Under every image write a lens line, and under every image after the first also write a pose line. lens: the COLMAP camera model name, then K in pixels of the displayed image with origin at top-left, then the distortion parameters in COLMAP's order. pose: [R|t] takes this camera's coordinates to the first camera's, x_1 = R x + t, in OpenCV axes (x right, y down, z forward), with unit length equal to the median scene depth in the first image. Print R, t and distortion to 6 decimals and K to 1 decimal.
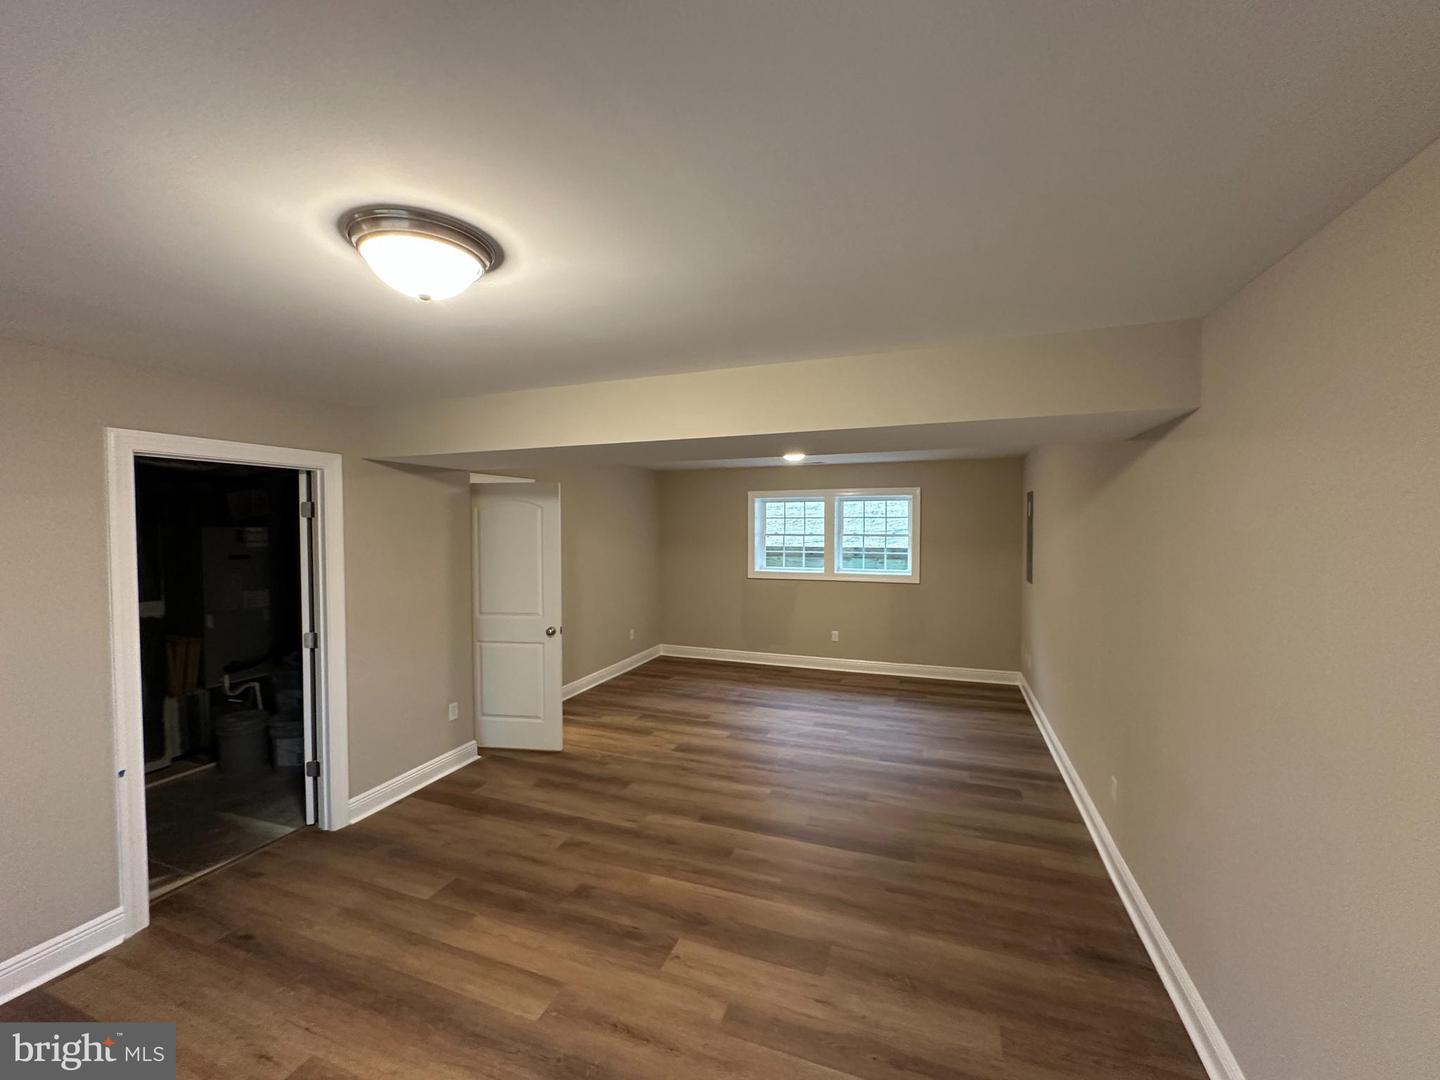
lens RADIAL K [[574.0, 0, 721.1], [0, 574.0, 537.8], [0, 0, 1]] dist [-0.001953, 0.000090]
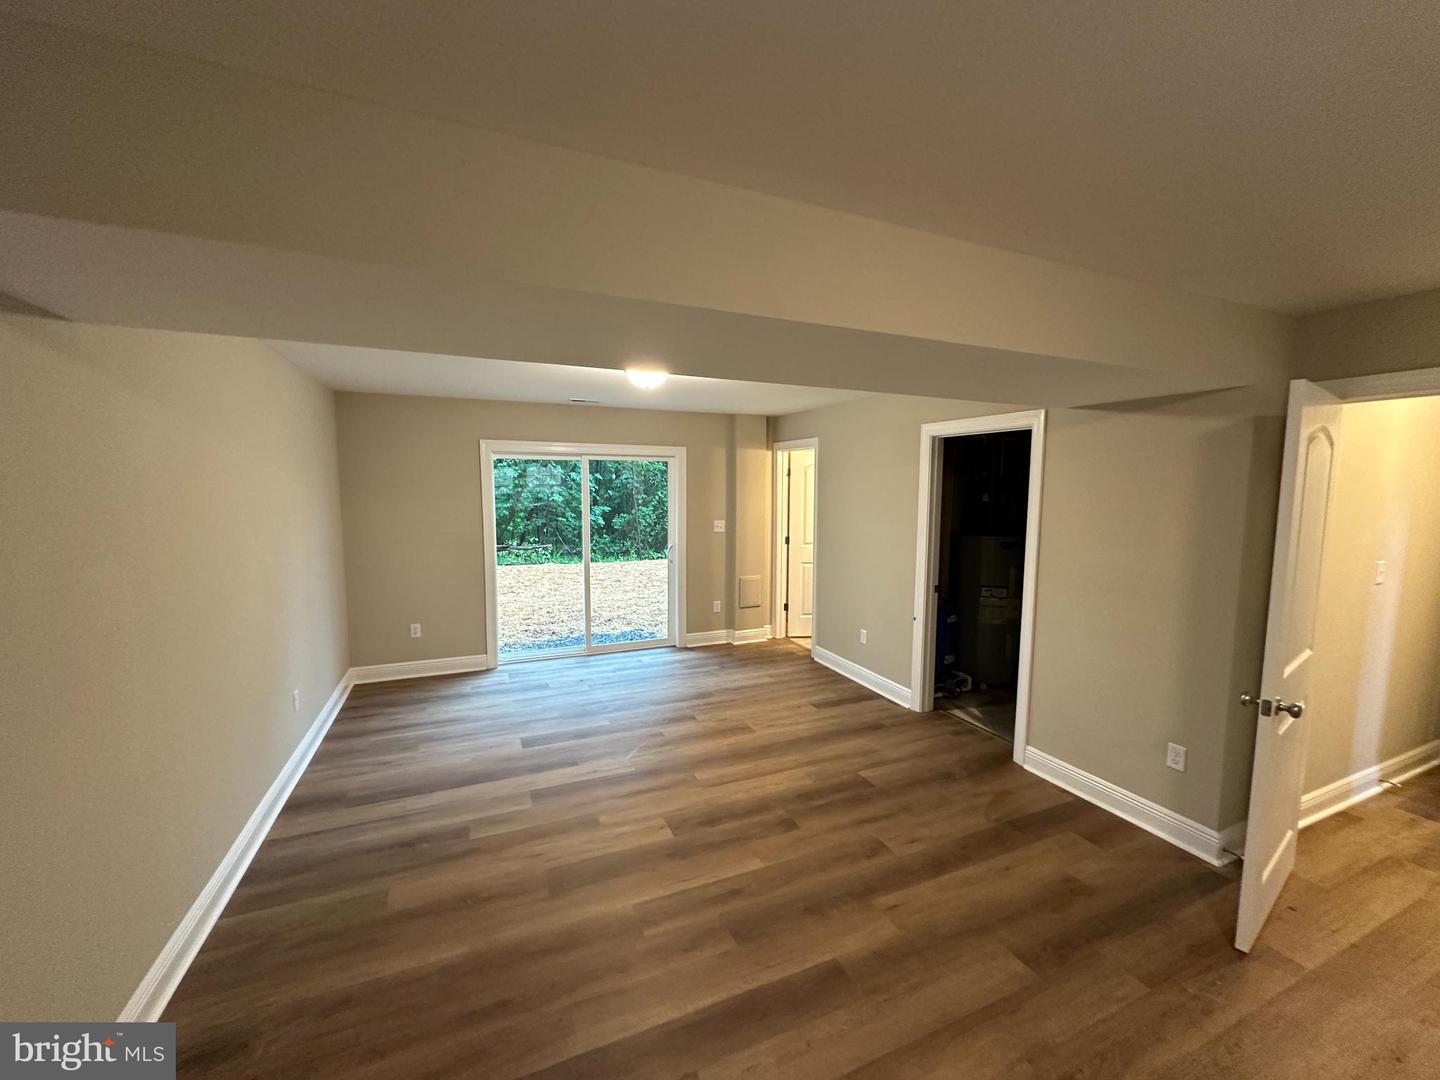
lens RADIAL K [[574.0, 0, 720.9], [0, 574.0, 537.8], [0, 0, 1]] dist [-0.001953, 0.000090]
pose [[-0.716415, 0.064345, -0.694701, 0.510908], [-0.020292, 0.993395, 0.112937, -0.025699], [0.697379, 0.095007, -0.710377, 1.499287]]
